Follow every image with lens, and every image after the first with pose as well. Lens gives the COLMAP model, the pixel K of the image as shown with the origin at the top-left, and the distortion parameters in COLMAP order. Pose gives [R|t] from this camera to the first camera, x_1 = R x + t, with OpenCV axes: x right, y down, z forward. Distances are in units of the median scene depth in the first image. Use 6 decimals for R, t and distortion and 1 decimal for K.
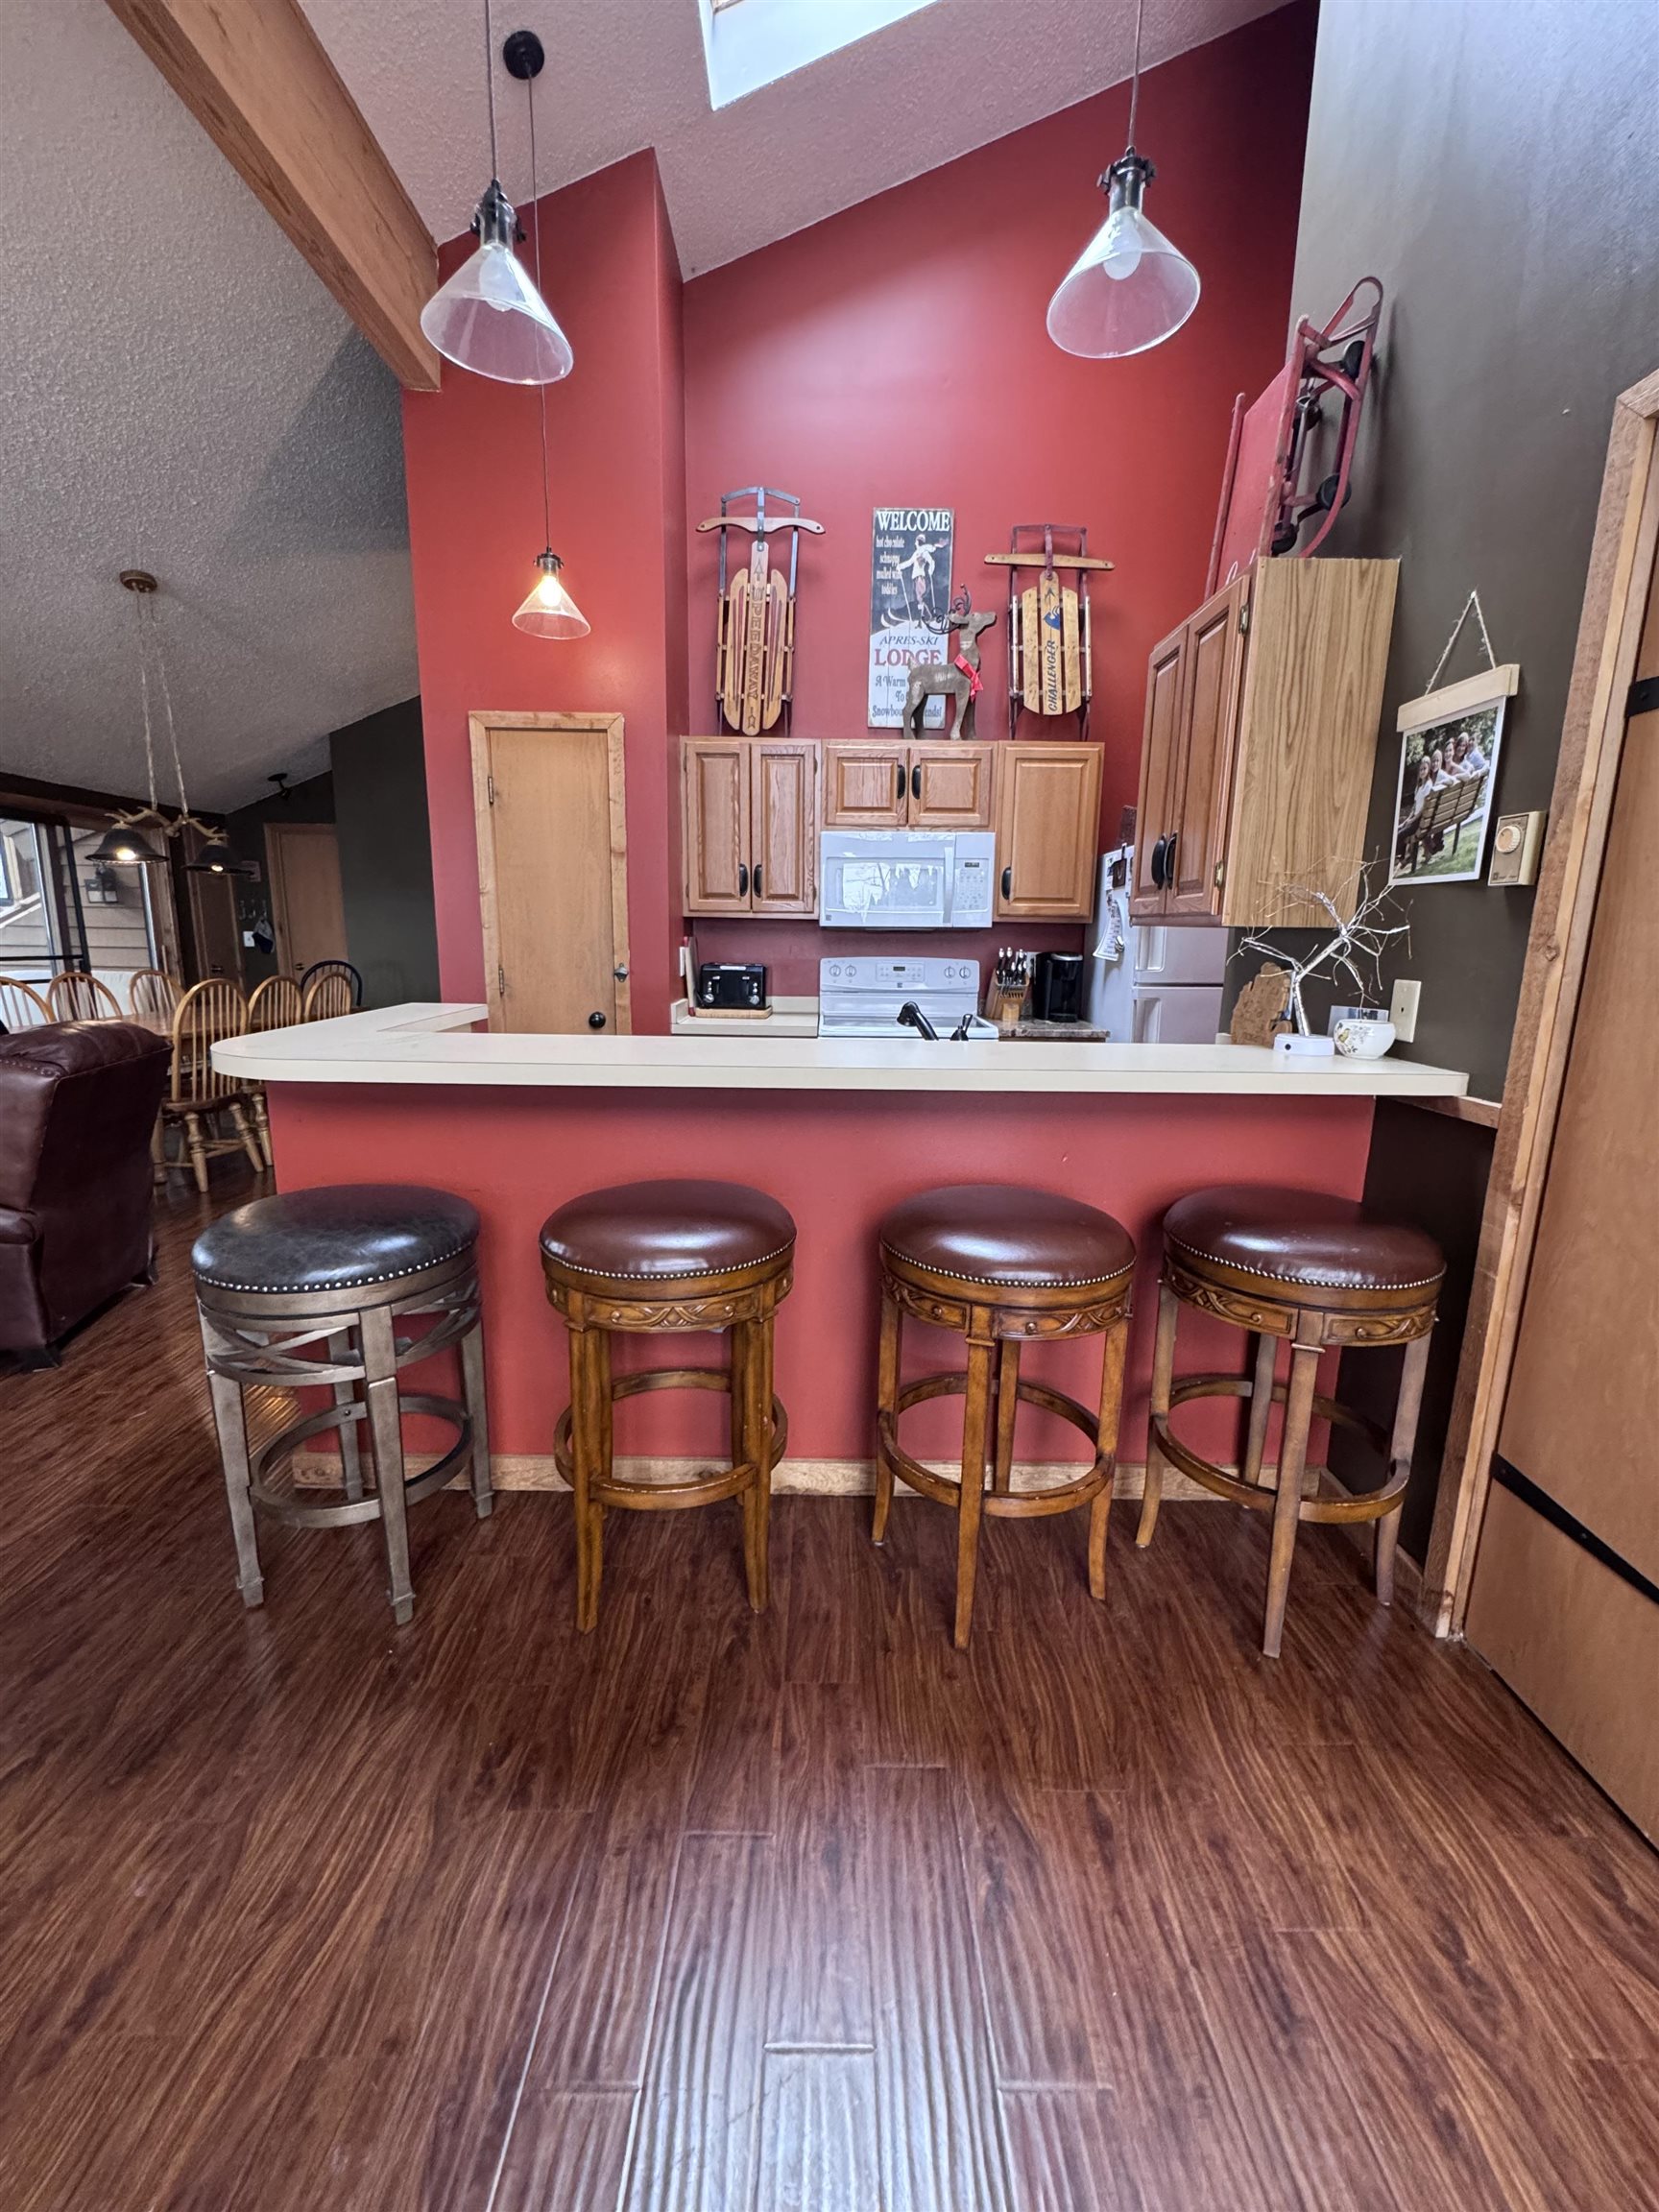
lens RADIAL K [[880.5, 0, 829.5], [0, 880.5, 1114.6], [0, 0, 1]] dist [-0.003263, 0.000131]
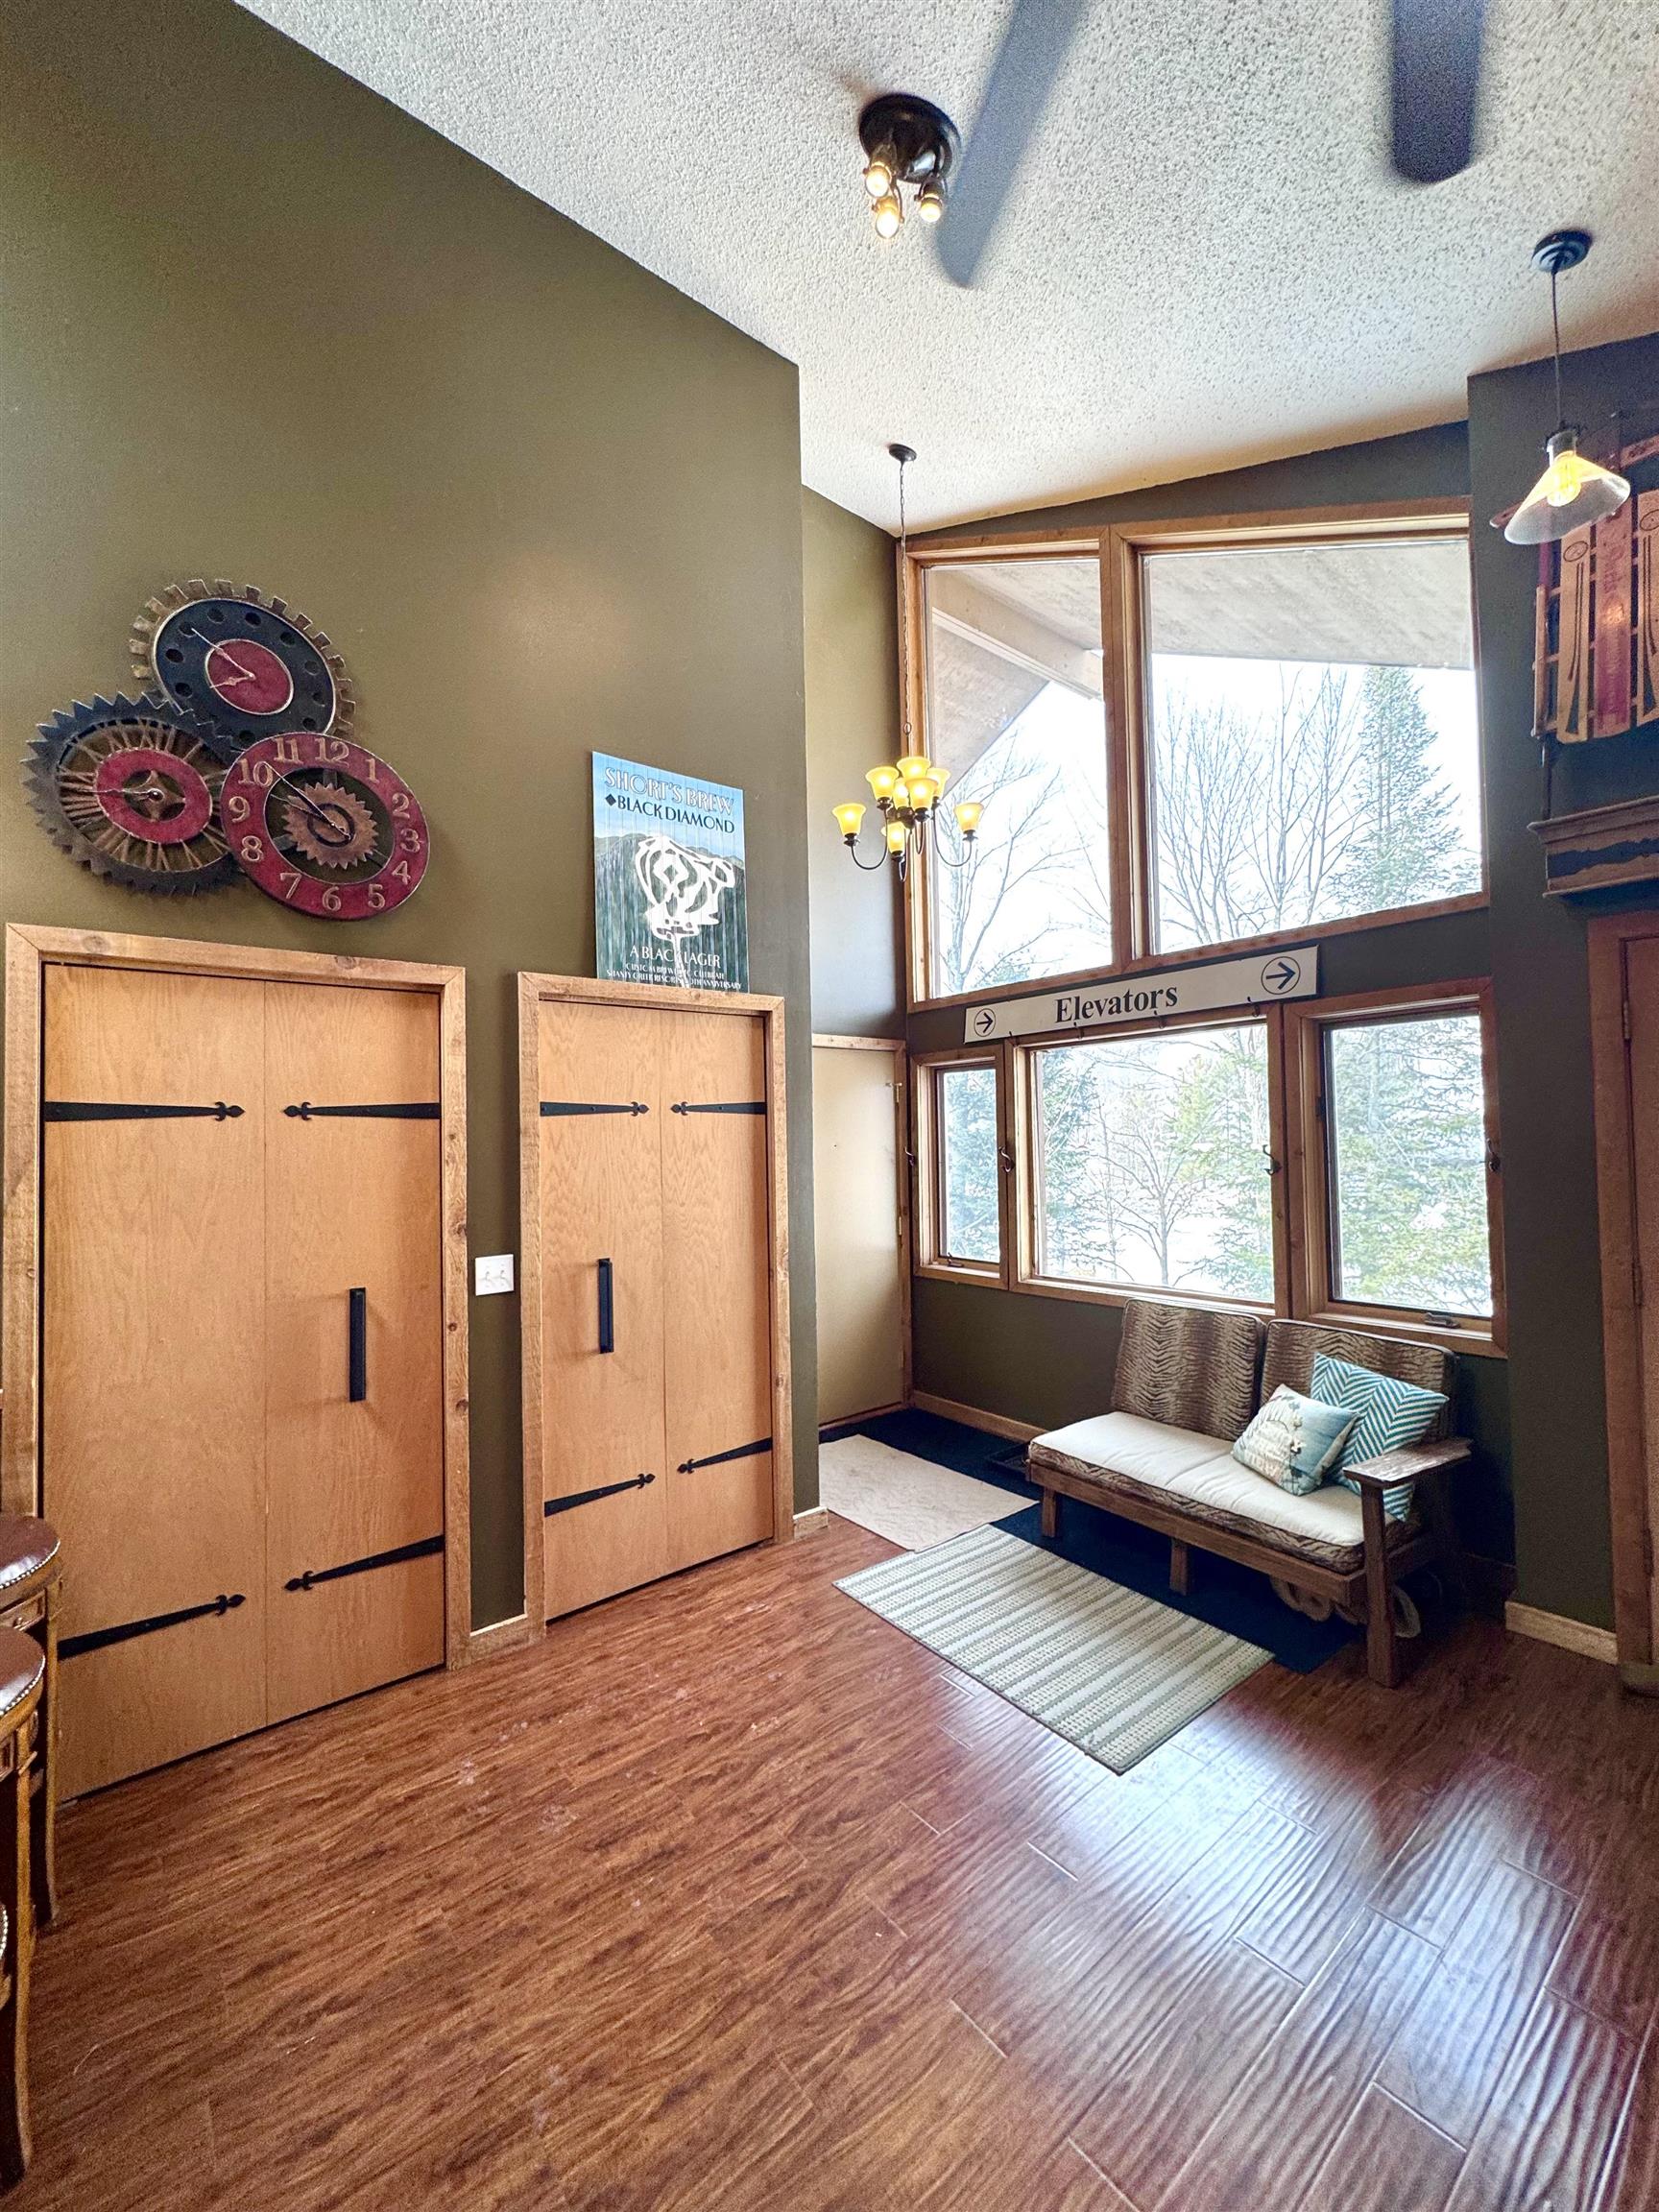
lens RADIAL K [[880.5, 0, 837.2], [0, 880.5, 1106.0], [0, 0, 1]] dist [-0.003263, 0.000131]
pose [[-0.630151, 0.013122, 0.776362, -0.439738], [0.157818, 0.981151, 0.111513, -0.157936], [-0.760265, 0.192794, -0.620345, 0.320833]]
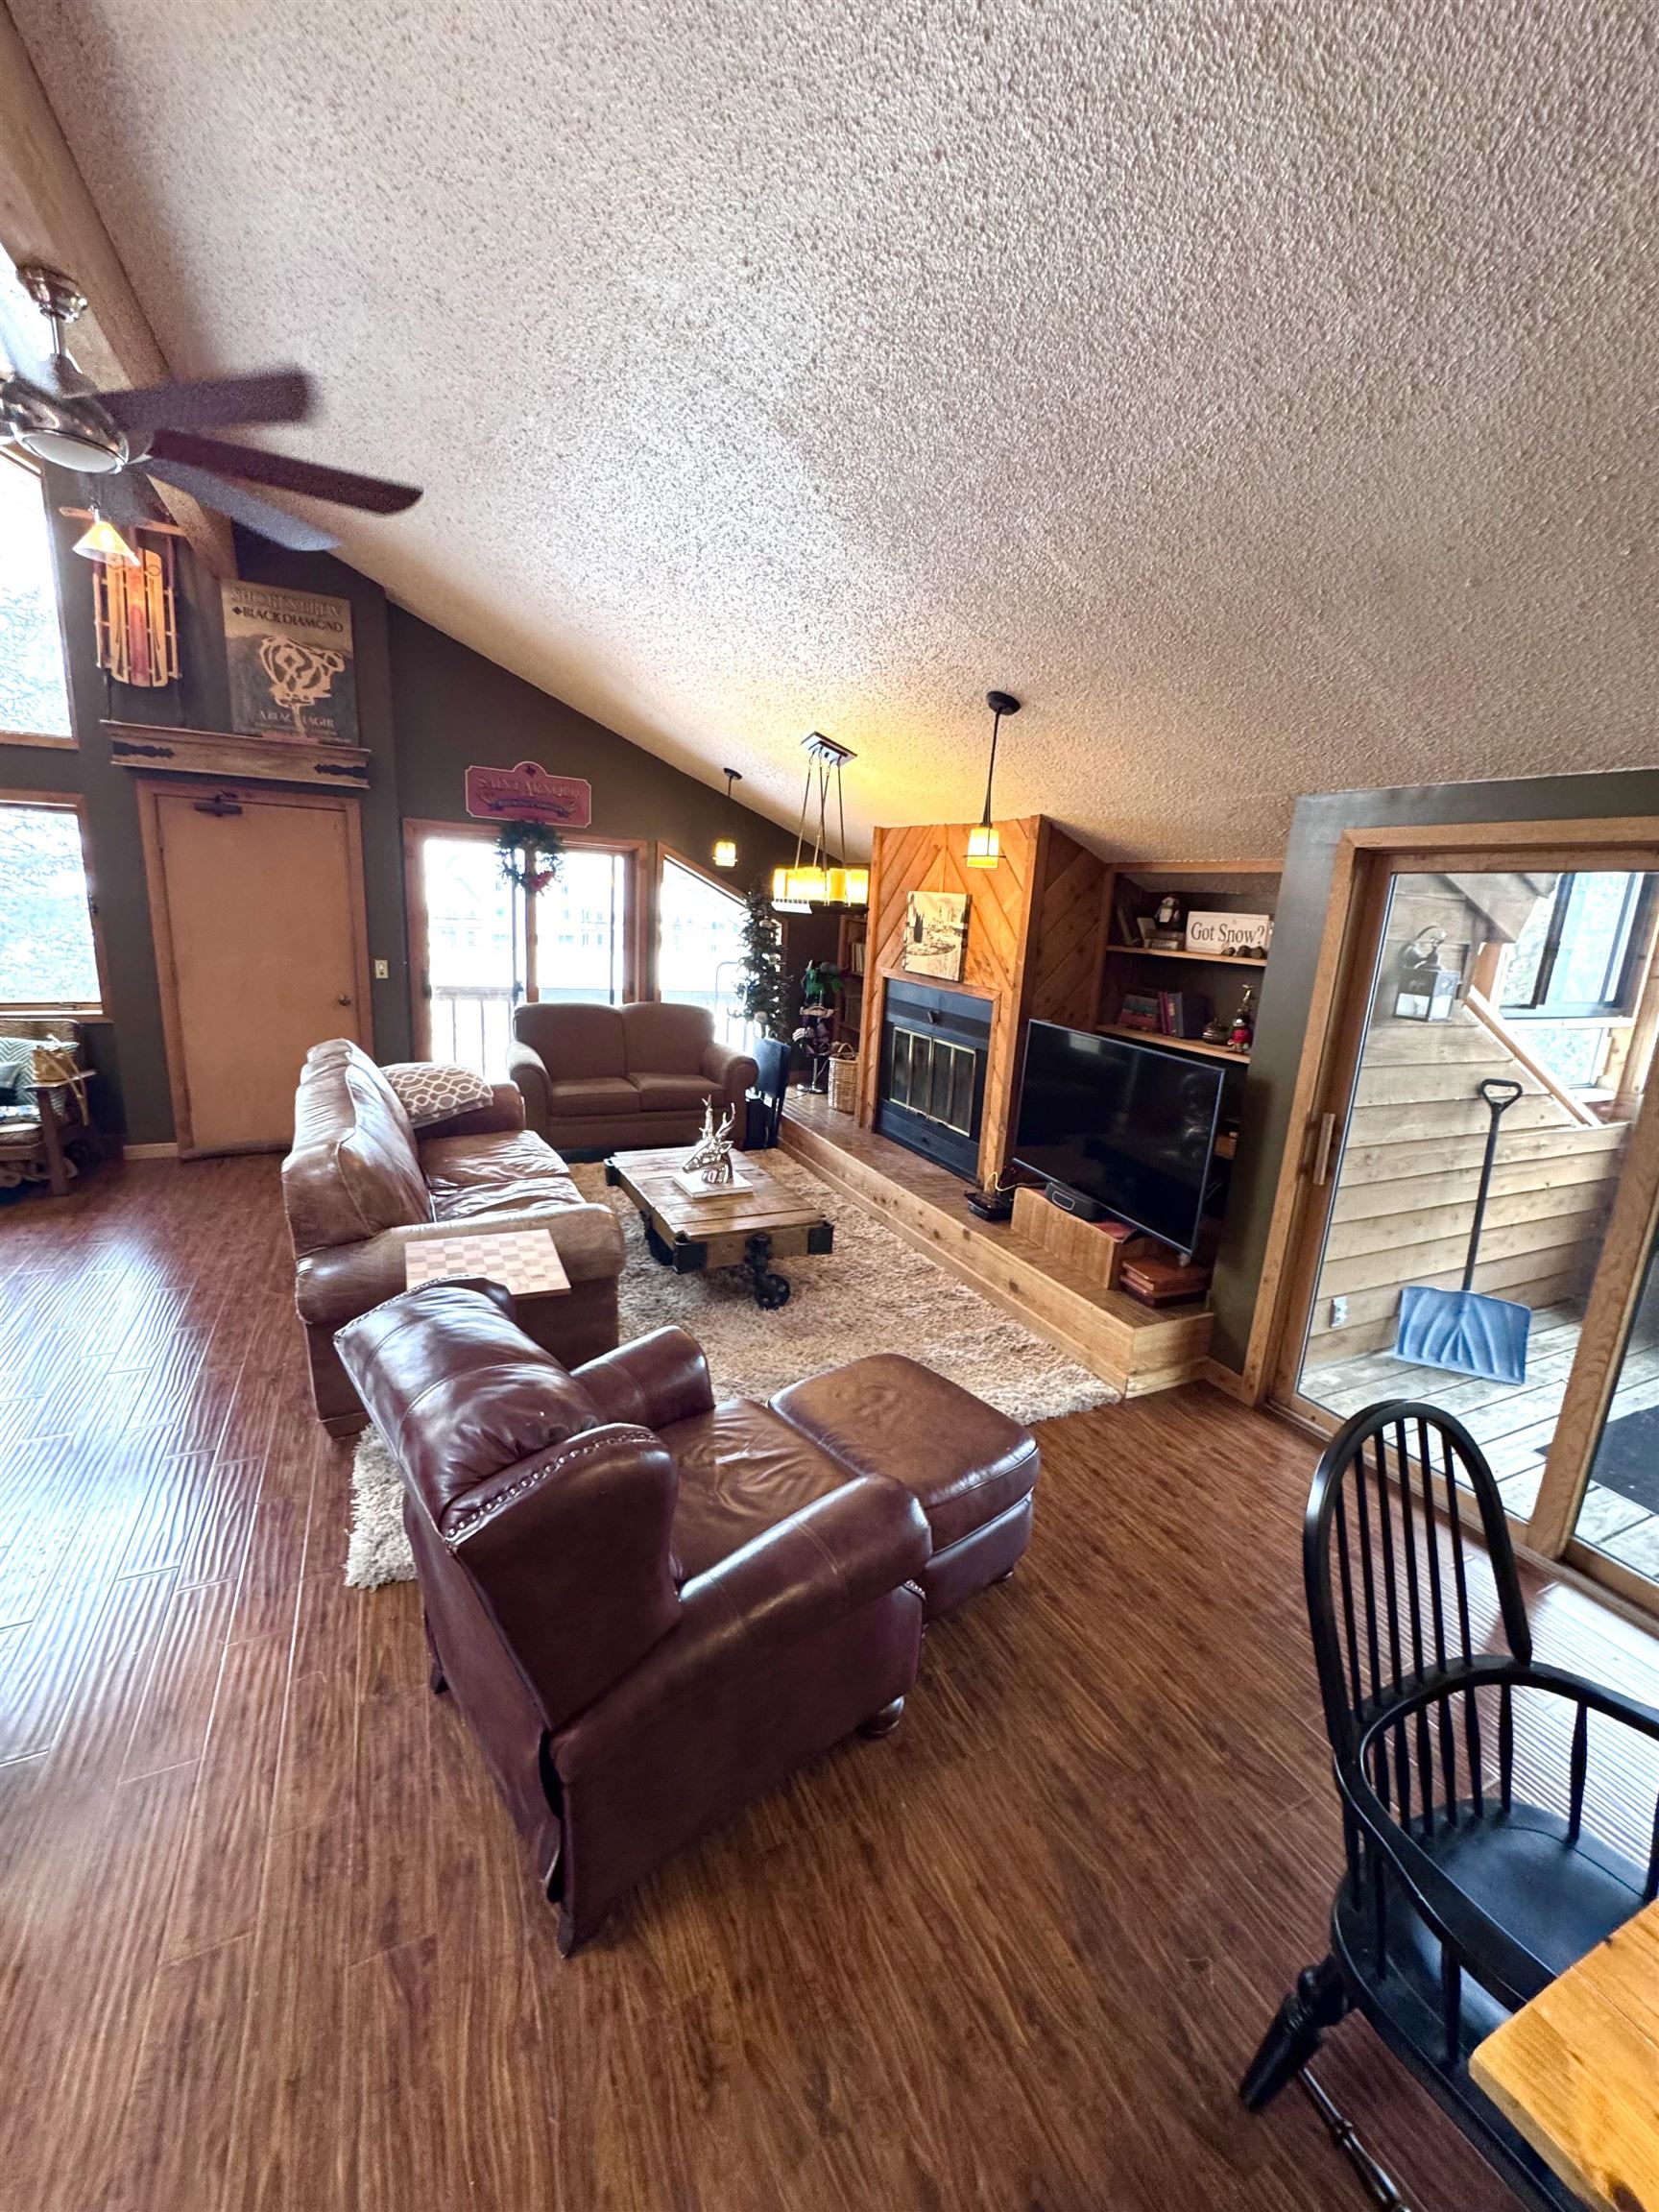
lens RADIAL K [[880.5, 0, 827.6], [0, 880.5, 1106.6], [0, 0, 1]] dist [-0.003263, 0.000131]
pose [[-0.897415, 0.028516, -0.440265, -0.600776], [-0.160733, 0.908195, 0.386455, -0.349293], [0.410867, 0.417575, -0.810444, 1.051592]]
